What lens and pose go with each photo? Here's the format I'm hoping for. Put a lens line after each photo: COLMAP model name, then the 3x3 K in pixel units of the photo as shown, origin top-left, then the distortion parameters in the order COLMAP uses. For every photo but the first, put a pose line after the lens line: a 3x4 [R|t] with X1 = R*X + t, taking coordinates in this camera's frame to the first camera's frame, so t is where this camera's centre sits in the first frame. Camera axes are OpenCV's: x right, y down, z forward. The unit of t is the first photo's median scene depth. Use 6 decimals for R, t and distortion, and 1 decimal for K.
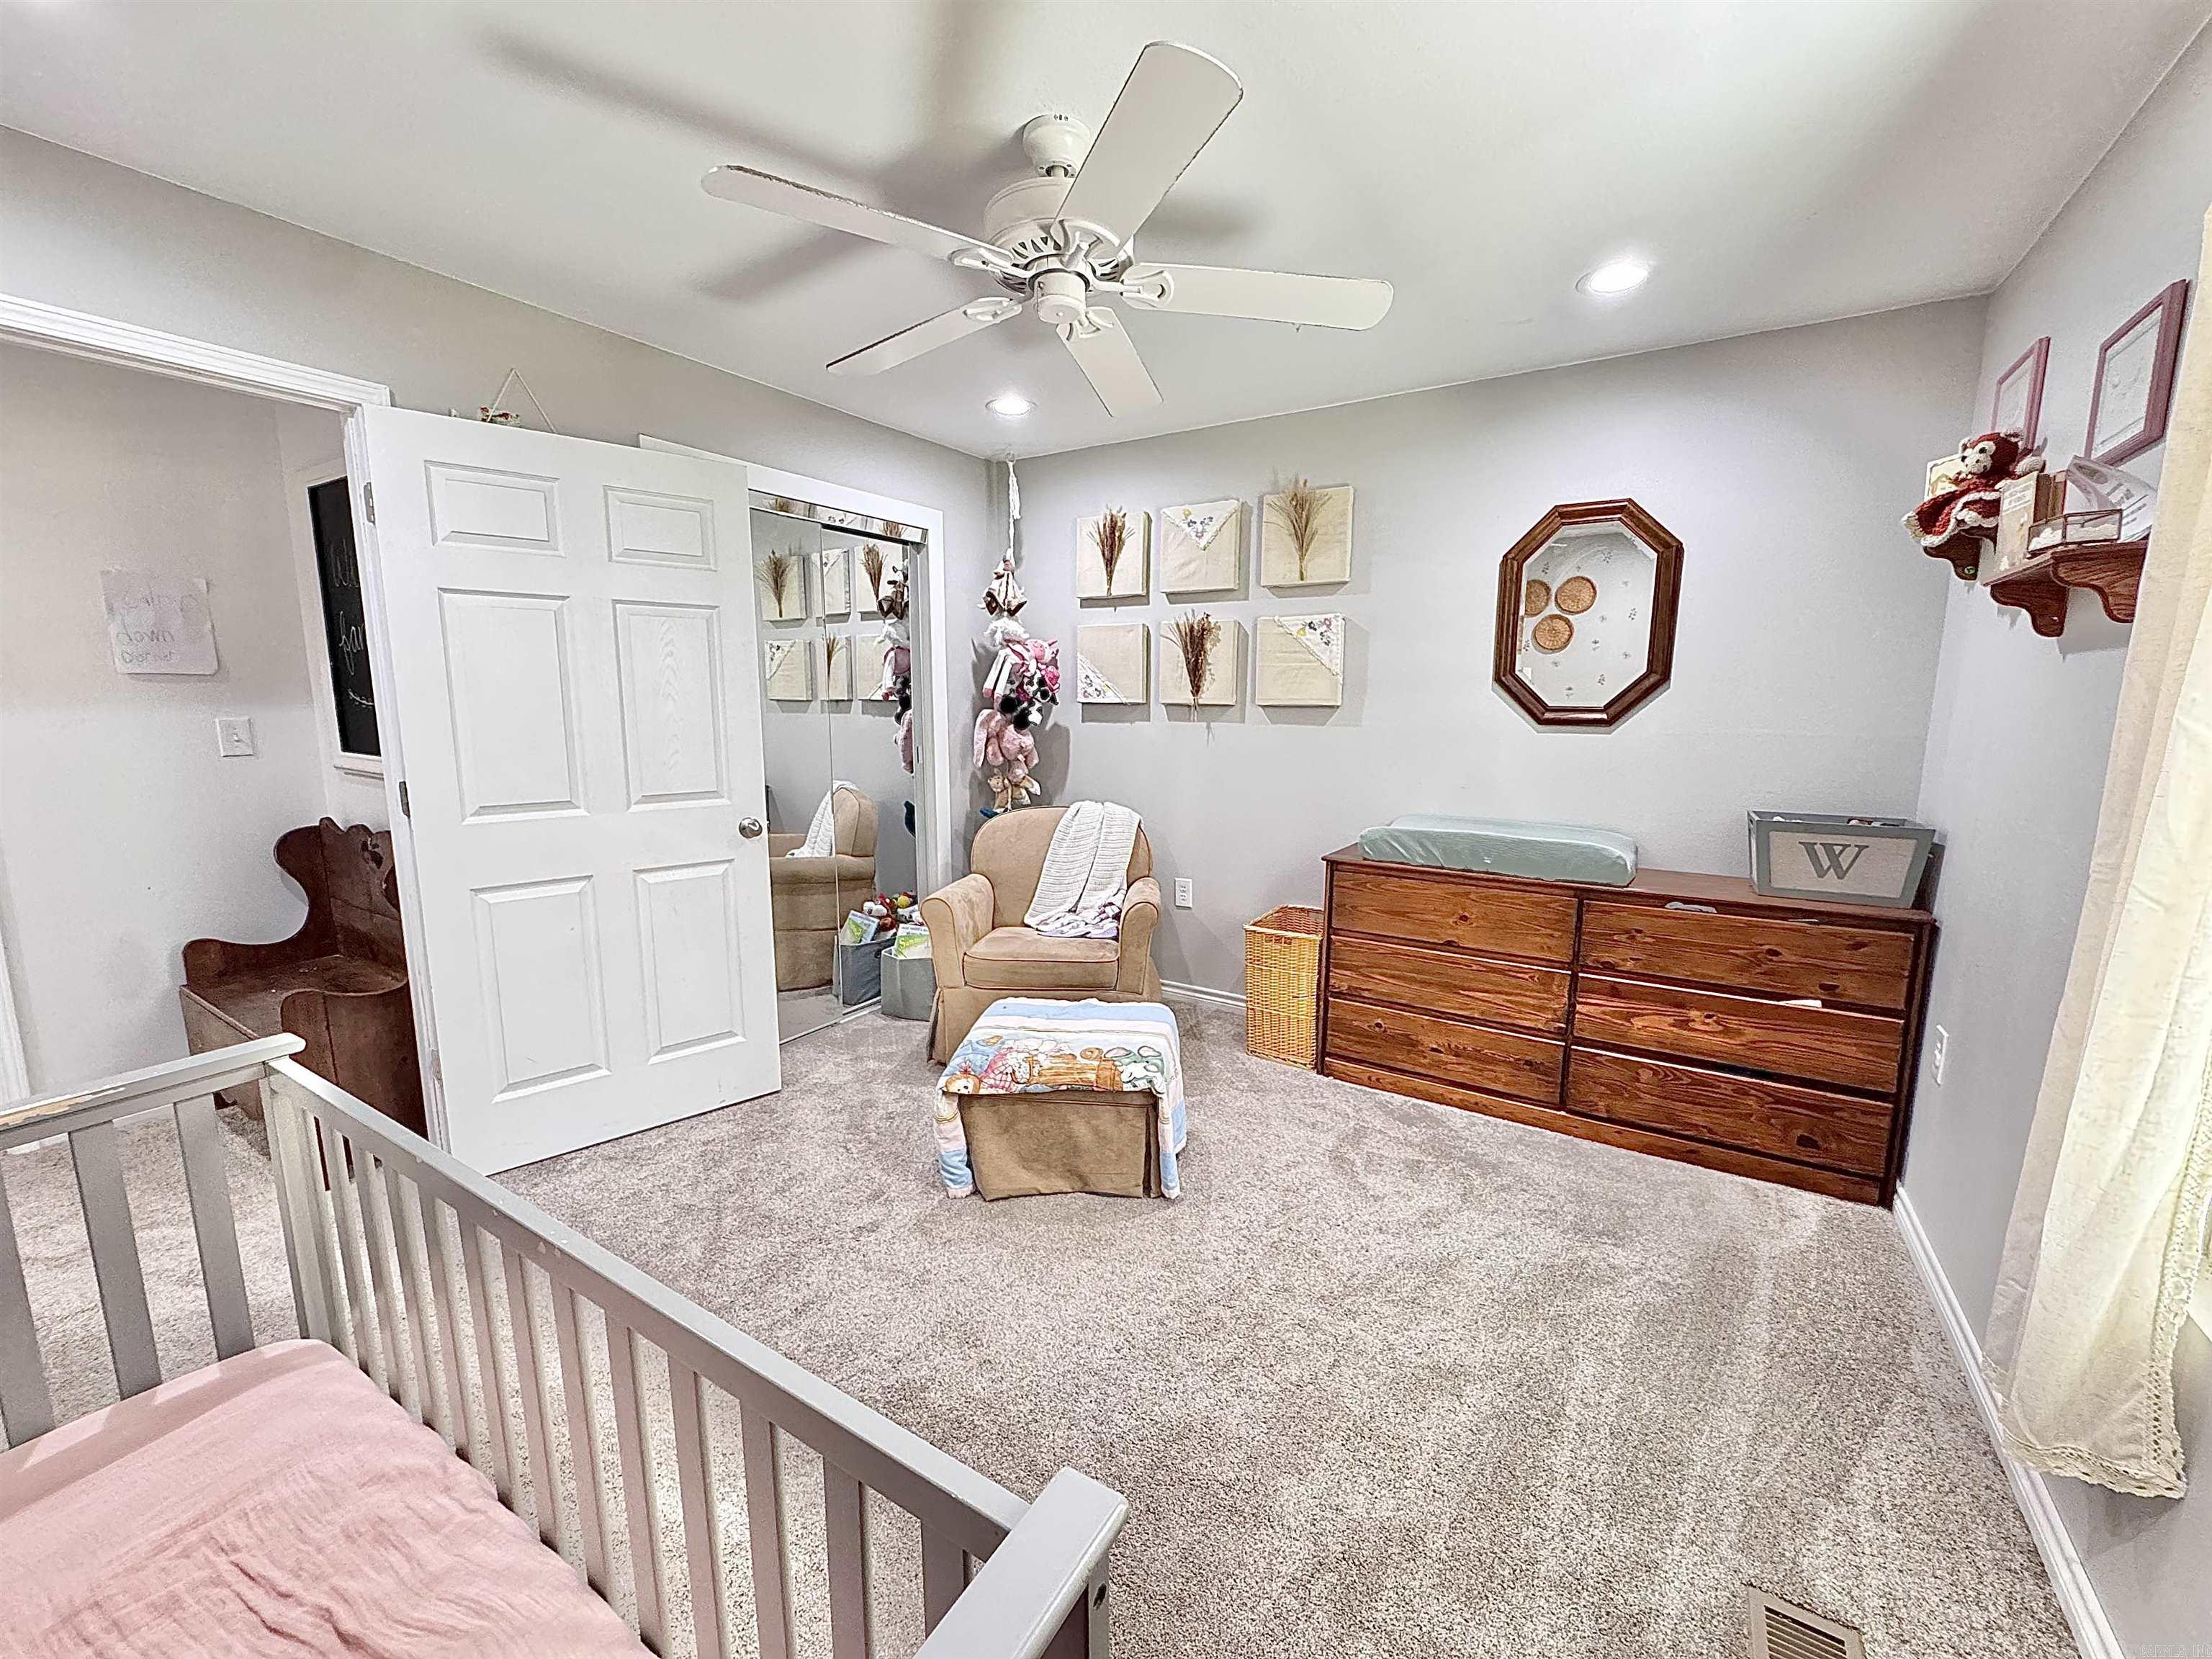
lens RADIAL K [[879.6, 0, 1106.0], [0, 879.6, 829.5], [0, 0, 1]] dist [-0.004209, 0.000185]
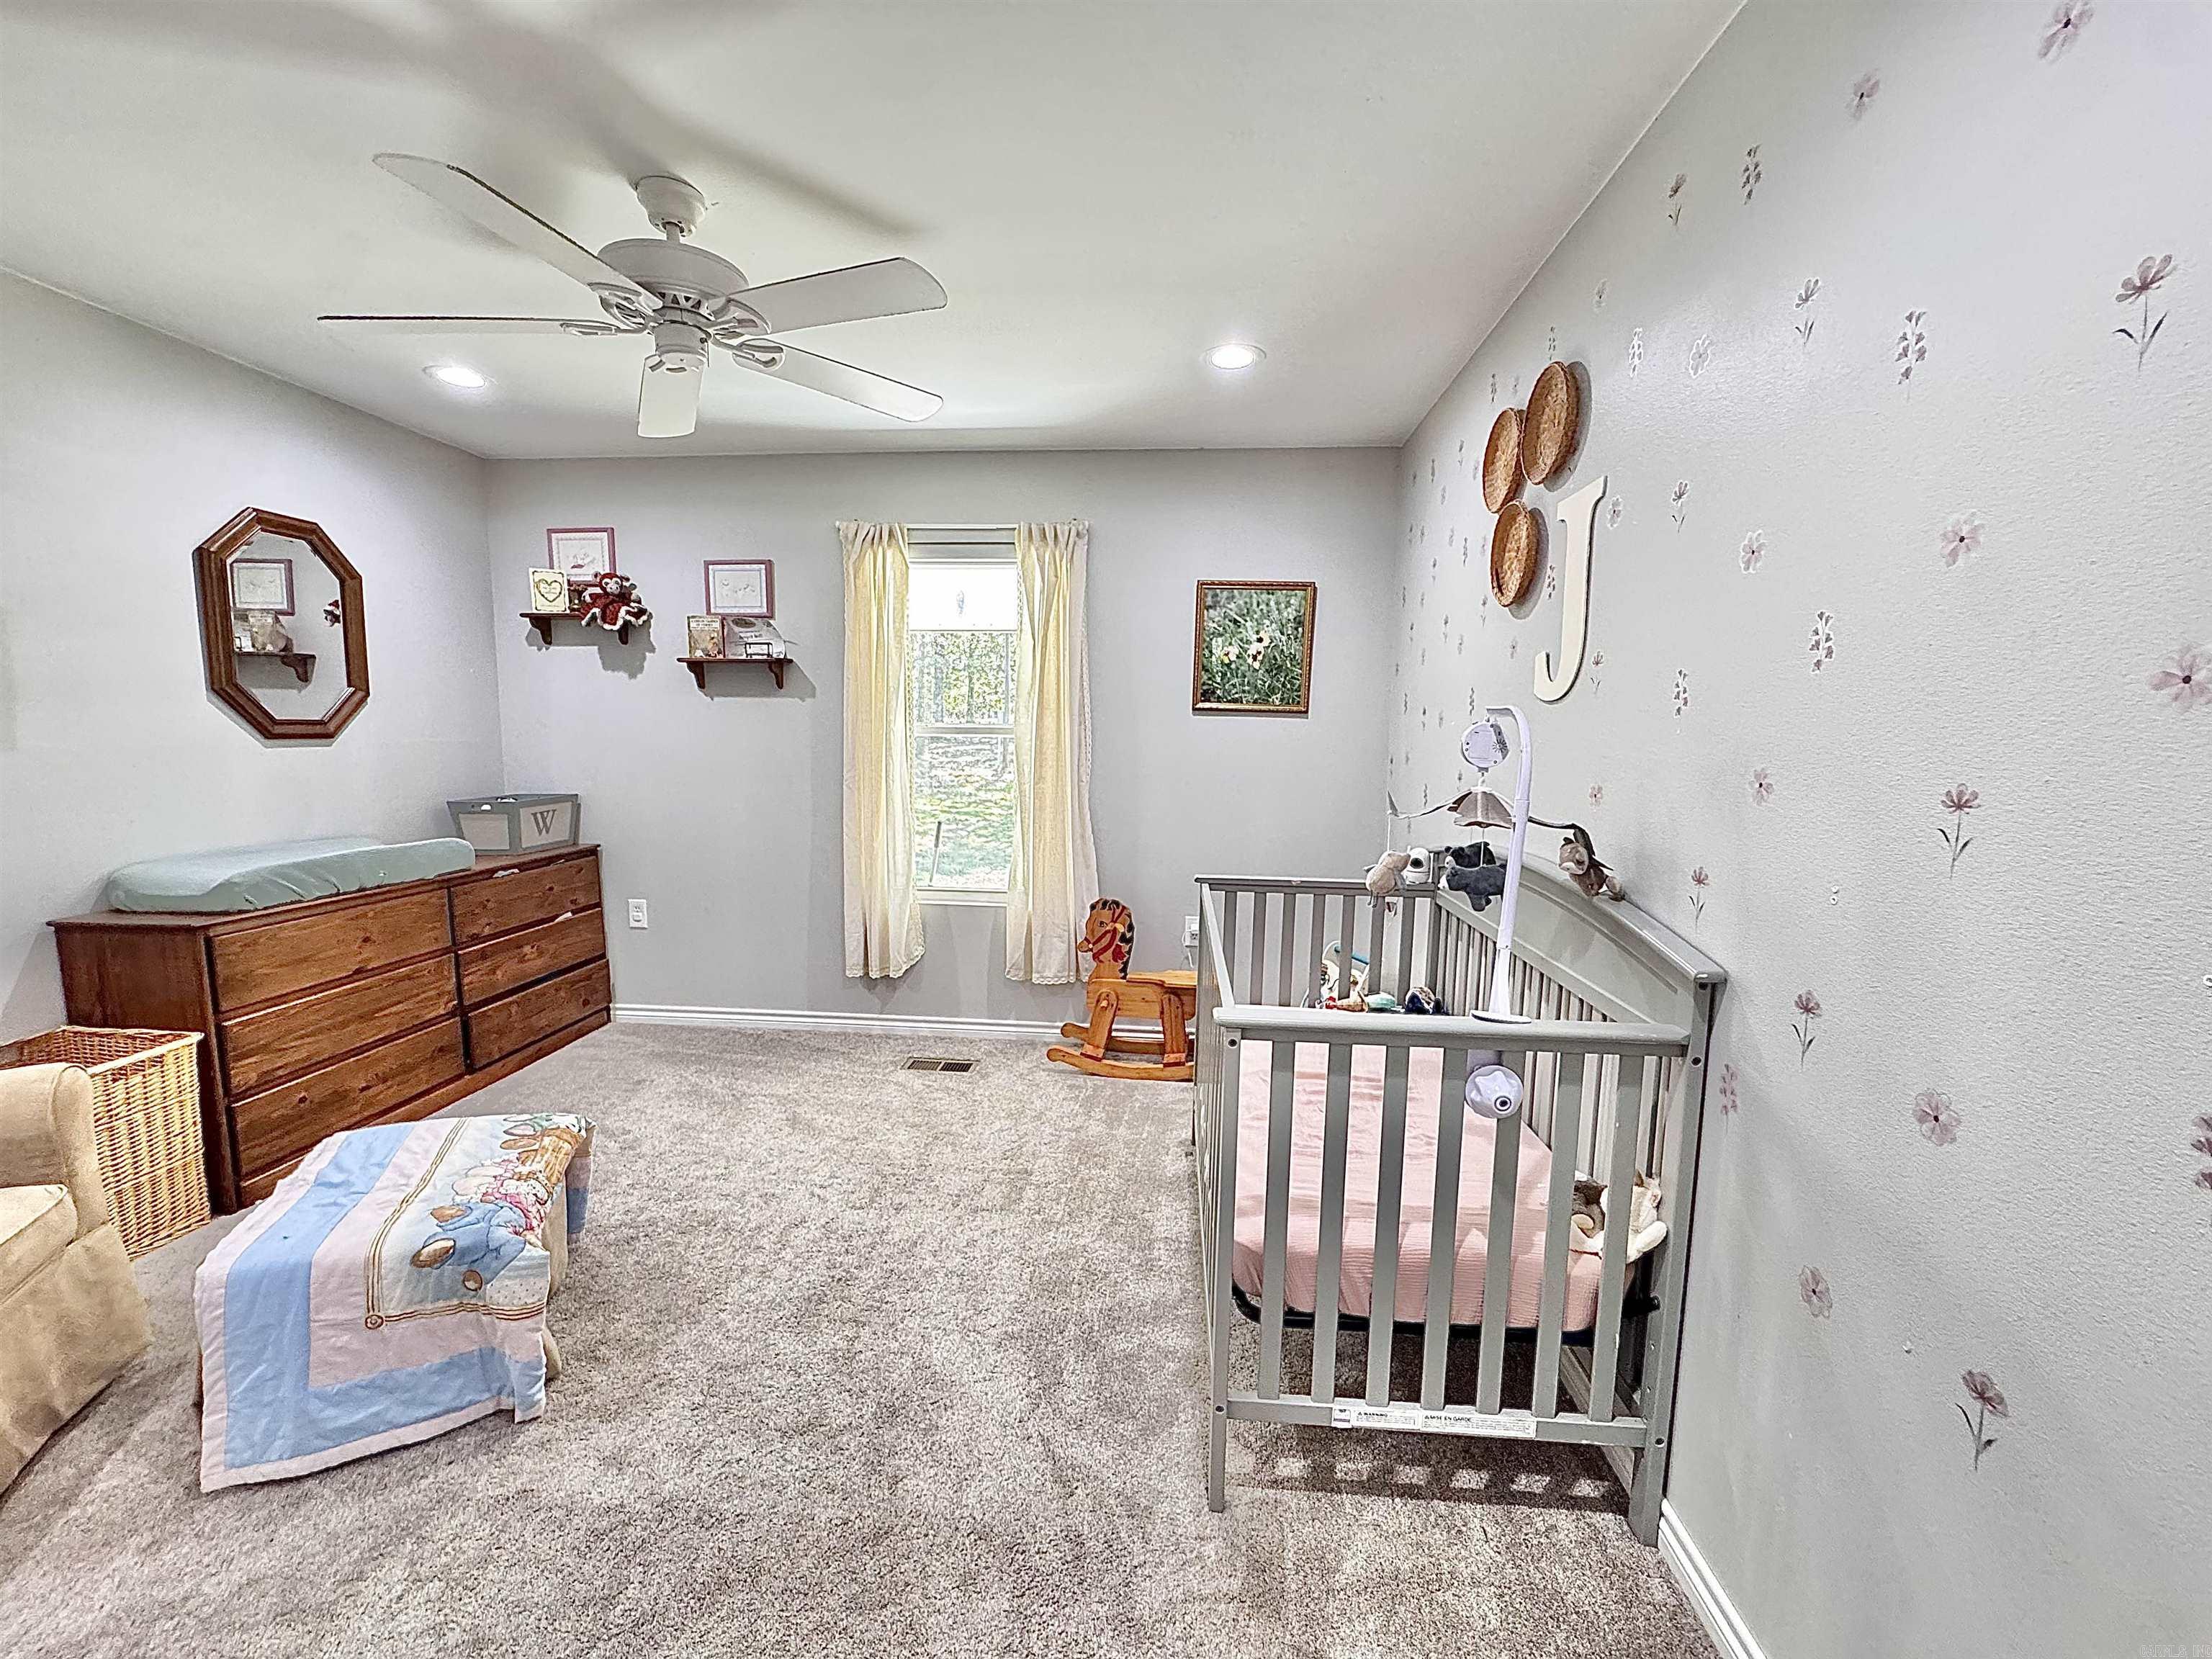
lens RADIAL K [[890.1, 0, 1106.0], [0, 890.1, 829.5], [0, 0, 1]] dist [-0.003181, 0.000232]
pose [[-0.456349, -0.109873, 0.882991, -0.816935], [0.119200, 0.975854, 0.183033, -0.099538], [-0.881781, 0.188780, -0.432233, 0.691938]]
